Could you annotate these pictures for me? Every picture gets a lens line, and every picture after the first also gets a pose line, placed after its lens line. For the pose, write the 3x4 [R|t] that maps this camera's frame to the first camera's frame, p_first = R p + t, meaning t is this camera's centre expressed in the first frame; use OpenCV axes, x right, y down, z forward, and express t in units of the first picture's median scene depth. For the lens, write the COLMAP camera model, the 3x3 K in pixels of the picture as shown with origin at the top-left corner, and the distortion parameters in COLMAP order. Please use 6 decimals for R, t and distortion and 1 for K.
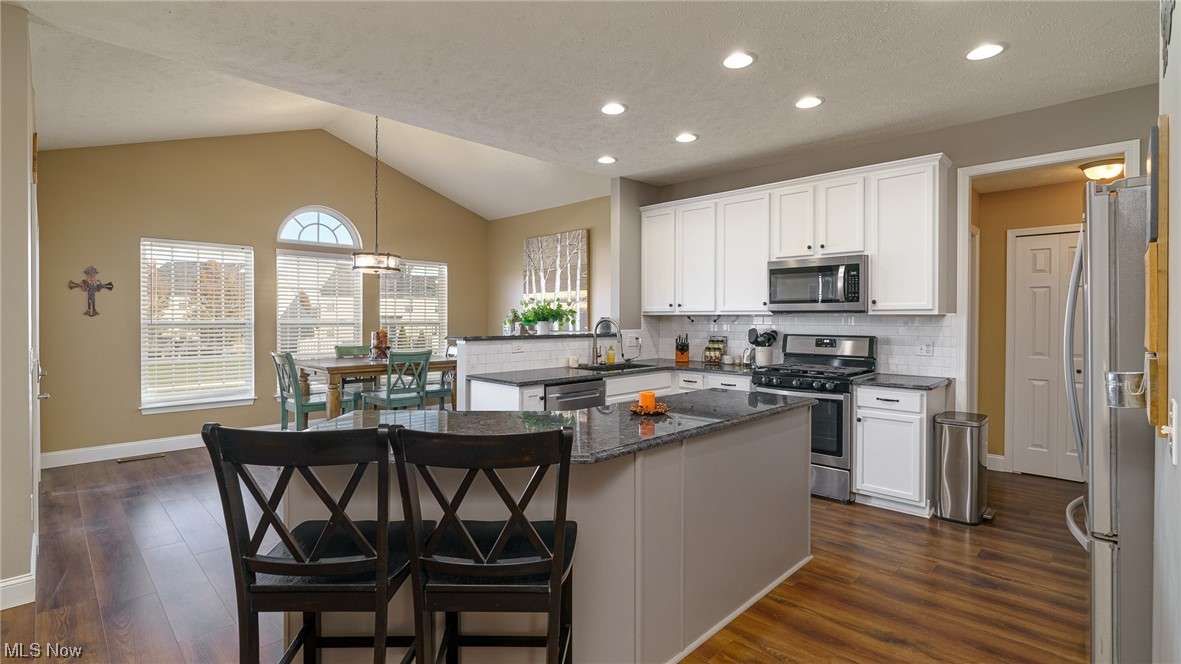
lens RADIAL K [[545.8, 0, 590.9], [0, 545.8, 315.0], [0, 0, 1]] dist [-0.003142, 0.001022]
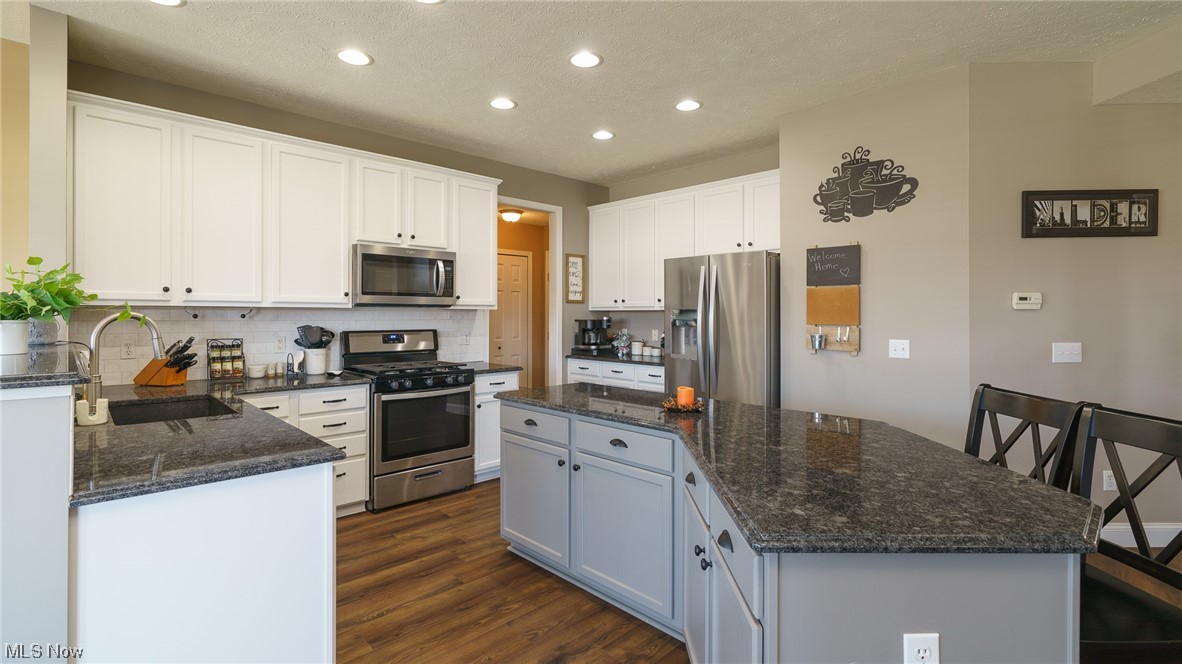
lens RADIAL K [[546.3, 0, 585.2], [0, 546.3, 313.8], [0, 0, 1]] dist [-0.003142, 0.001022]
pose [[0.030585, -0.004048, 0.999524, -0.454766], [-0.009323, 0.999947, 0.004335, 0.001148], [-0.999489, -0.009451, 0.030546, 0.590007]]
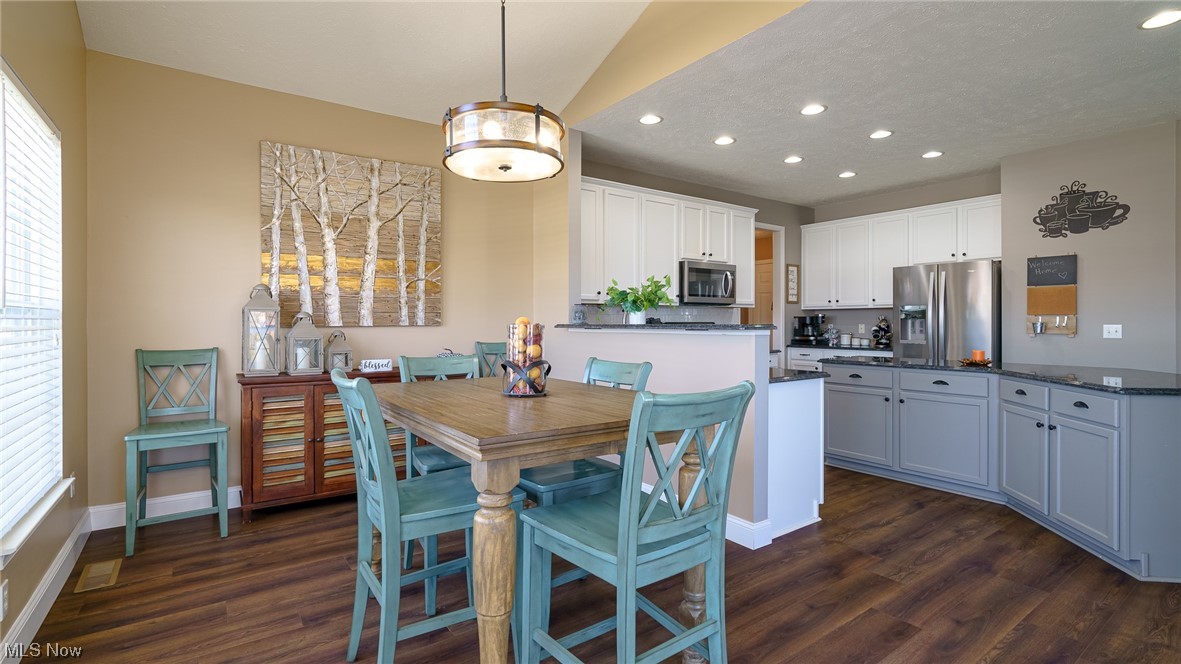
lens RADIAL K [[545.8, 0, 590.6], [0, 545.8, 324.4], [0, 0, 1]] dist [-0.003142, 0.001022]
pose [[0.171016, -0.008629, 0.985230, -0.826417], [-0.005038, 0.999941, 0.009632, 0.028926], [-0.985255, -0.006611, 0.170962, 0.937421]]
